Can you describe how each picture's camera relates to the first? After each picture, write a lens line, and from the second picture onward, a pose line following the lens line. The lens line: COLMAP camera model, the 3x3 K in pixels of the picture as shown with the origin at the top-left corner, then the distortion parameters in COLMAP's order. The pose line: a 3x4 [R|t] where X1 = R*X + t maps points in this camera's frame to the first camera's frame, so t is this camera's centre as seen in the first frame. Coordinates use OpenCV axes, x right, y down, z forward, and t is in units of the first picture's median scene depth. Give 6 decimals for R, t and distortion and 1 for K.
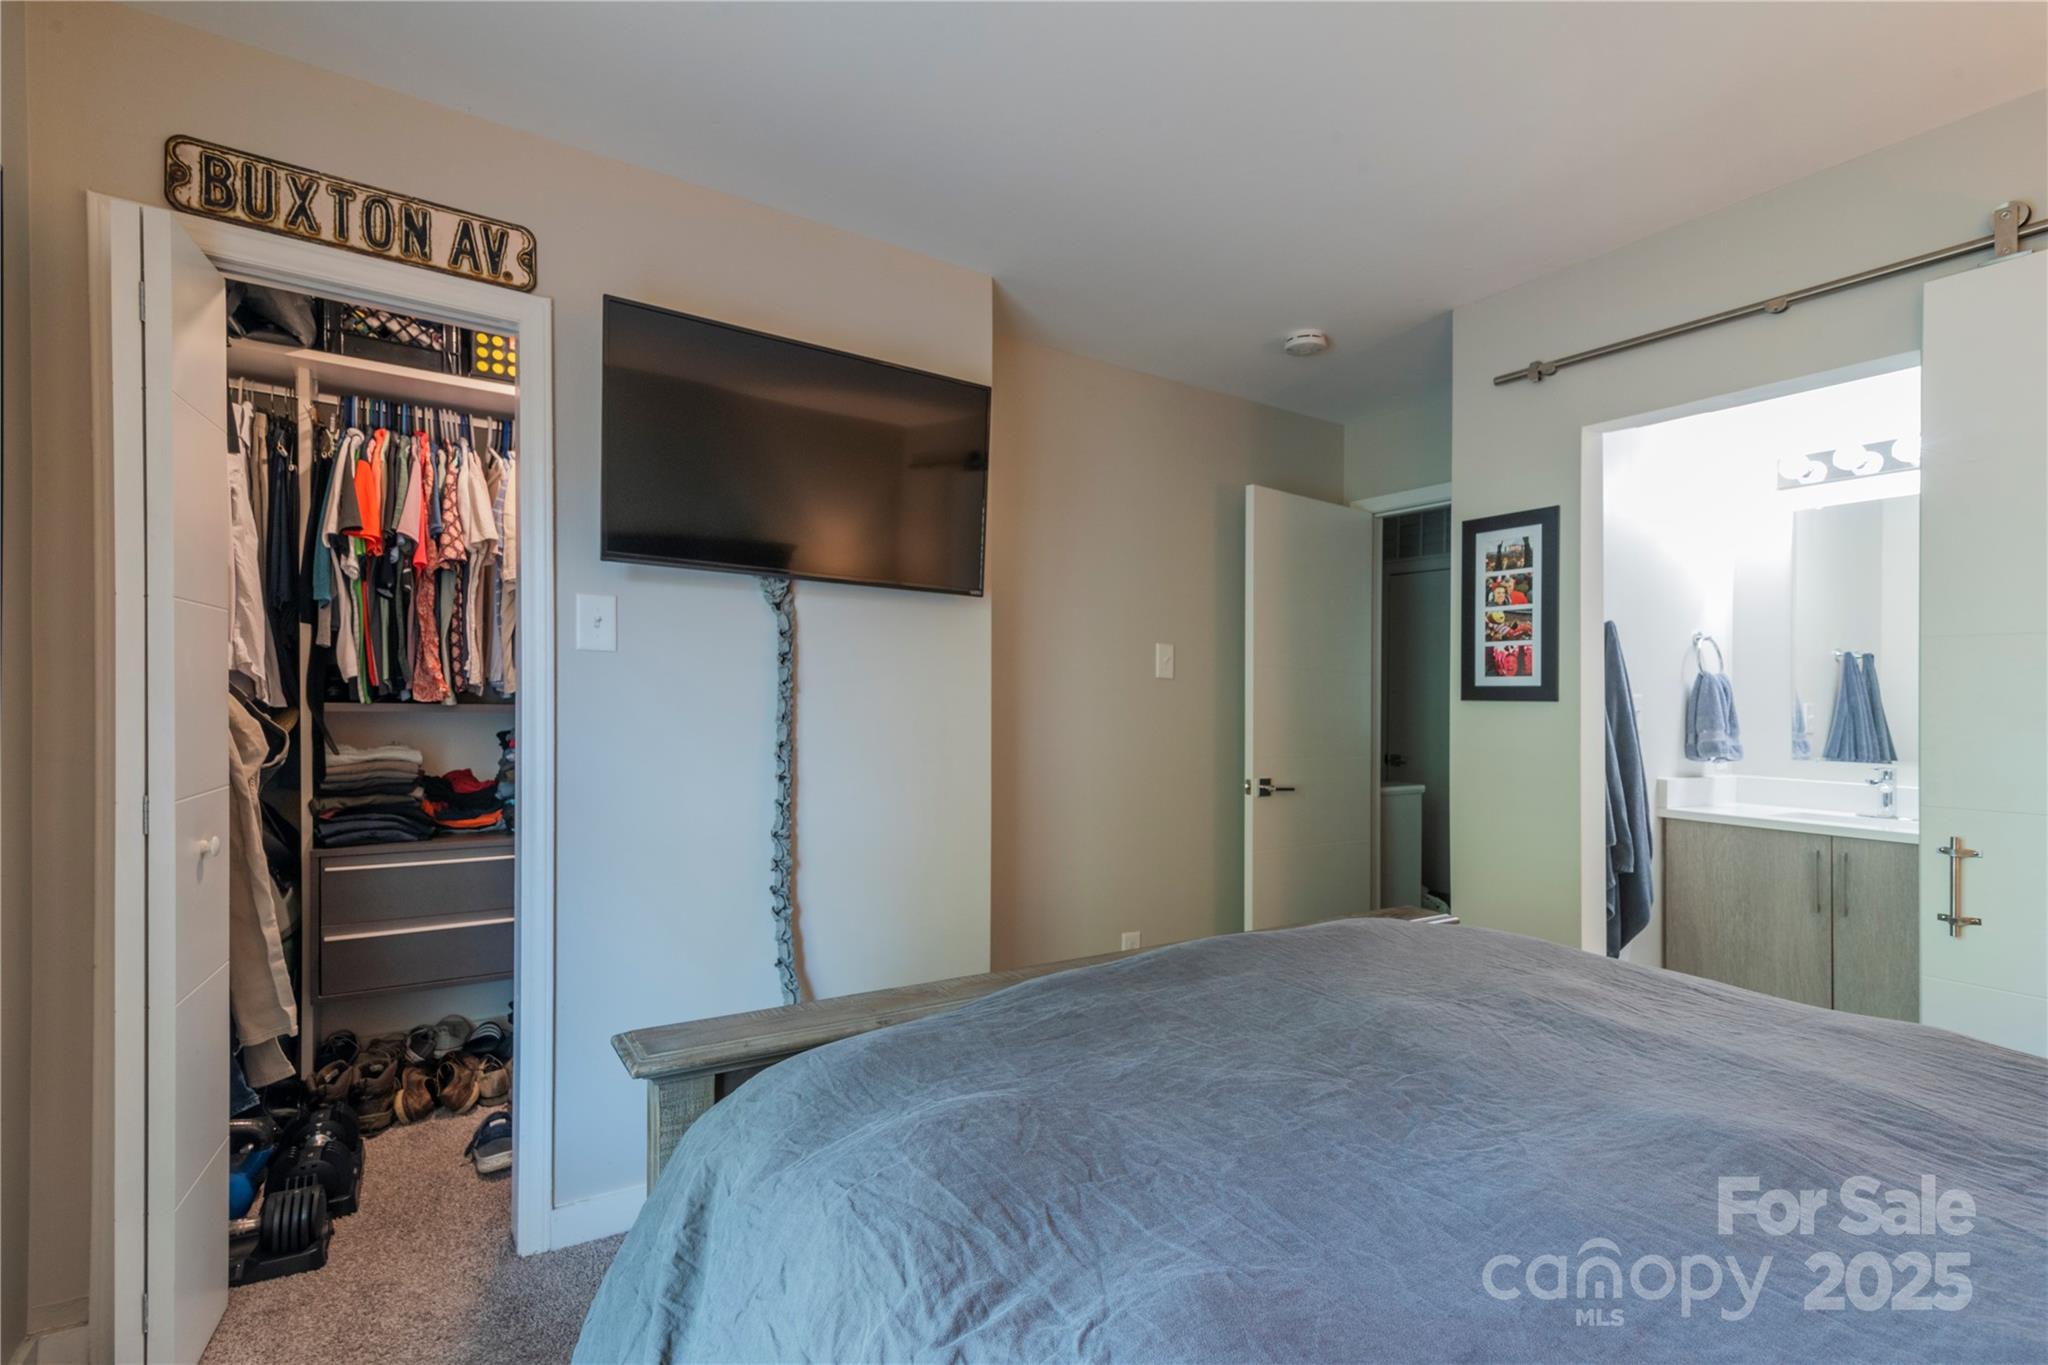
lens RADIAL K [[935.8, 0, 1025.2], [0, 935.8, 705.1], [0, 0, 1]] dist [0.000245, -0.000124]
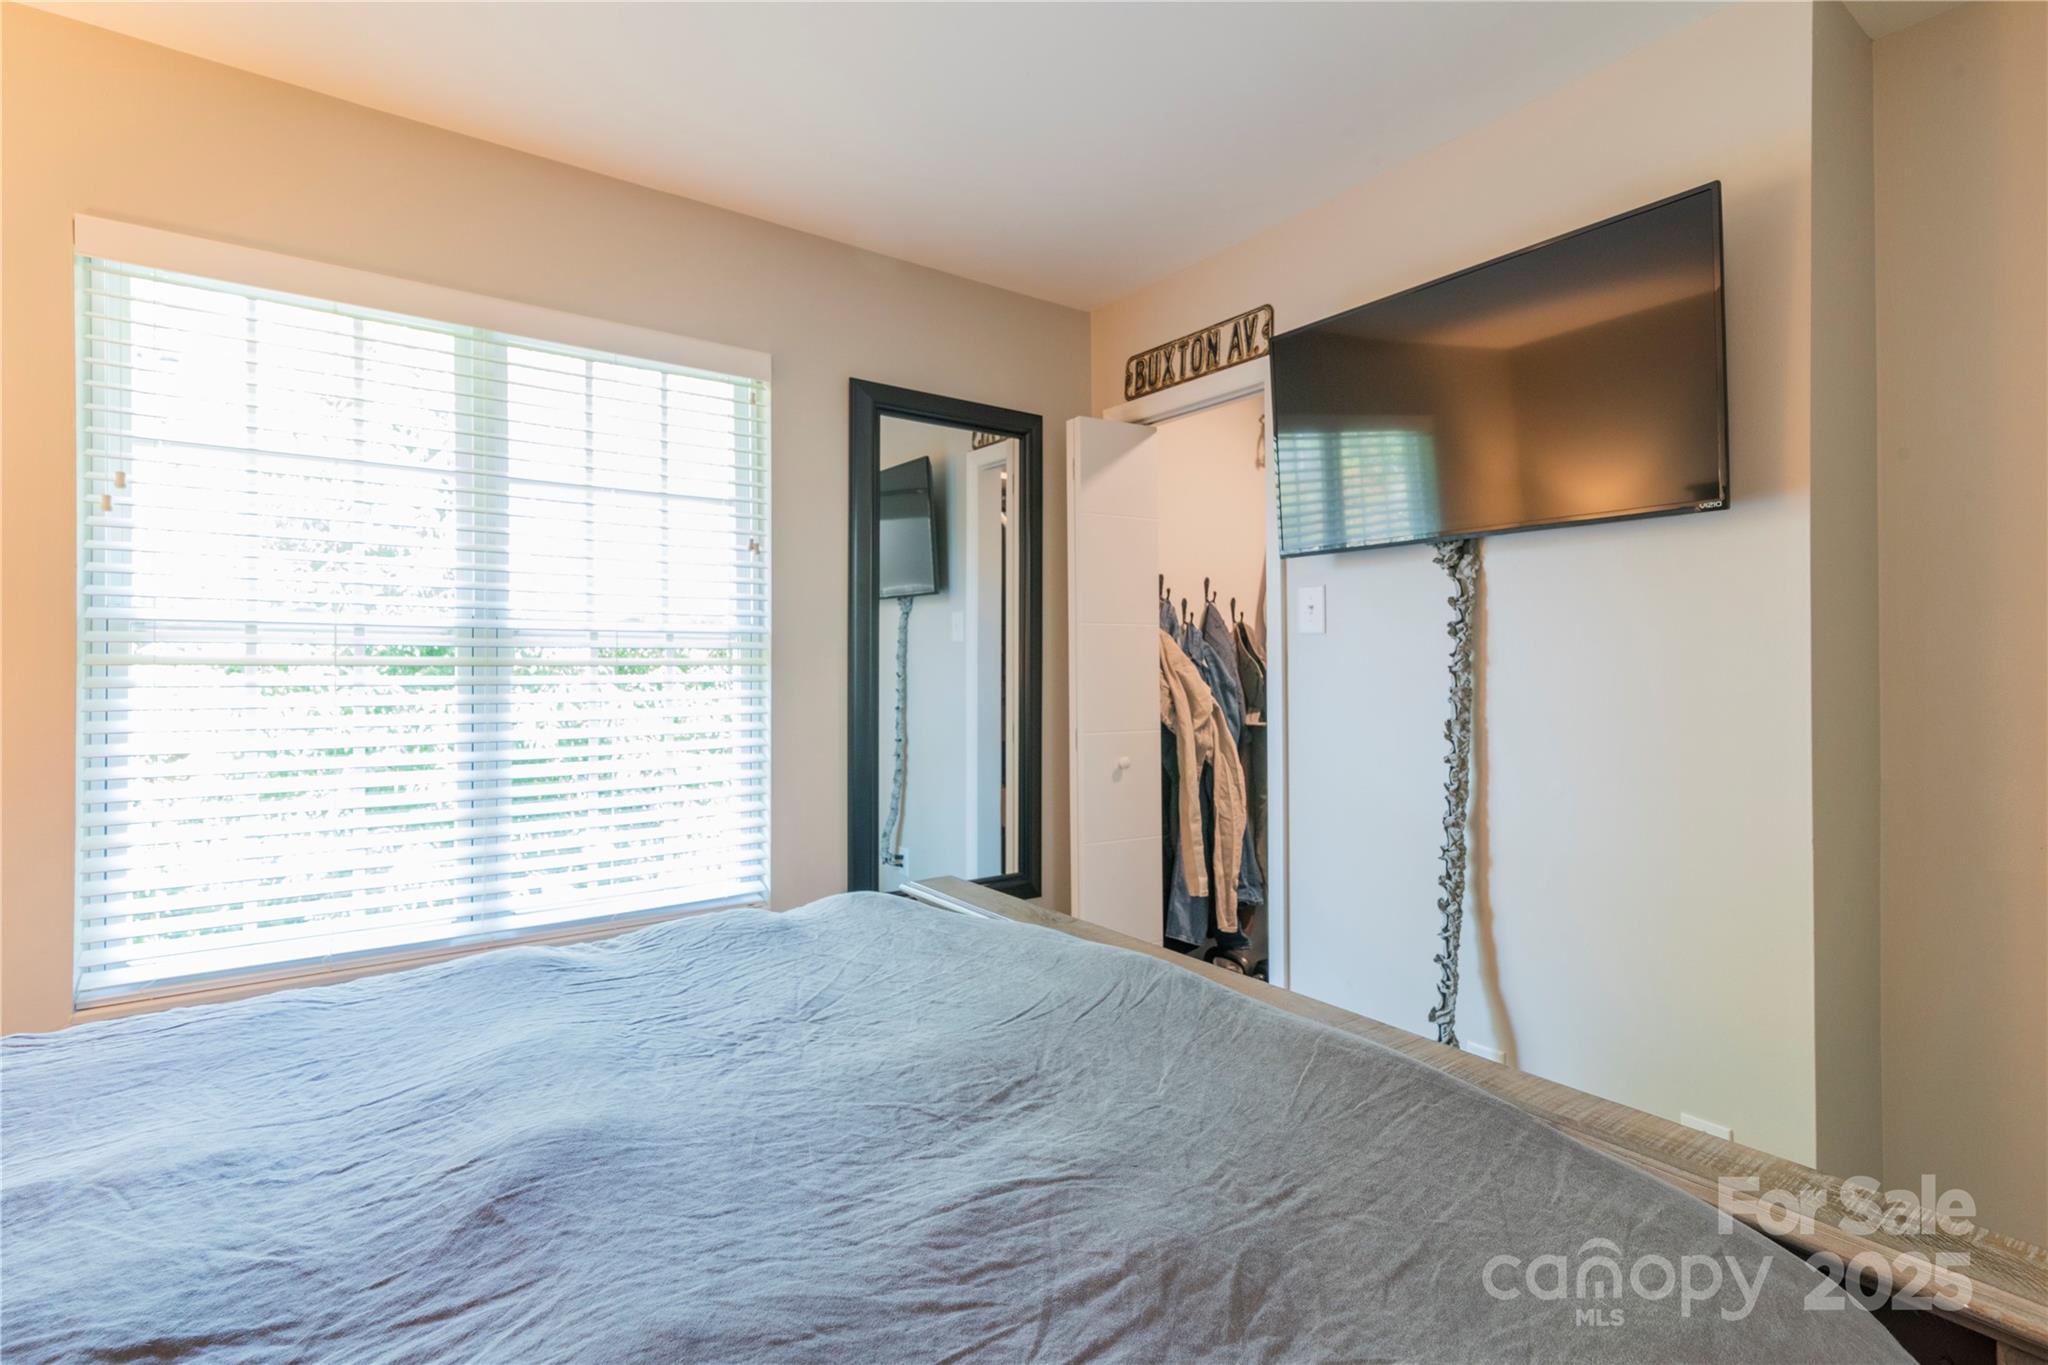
lens RADIAL K [[933.4, 0, 1016.9], [0, 933.4, 677.7], [0, 0, 1]] dist [0.010277, 0.000130]
pose [[0.034999, -0.009602, -0.999341, 0.775710], [-0.002178, 0.999951, -0.009685, 0.011096], [0.999385, 0.002515, 0.034976, 0.665557]]
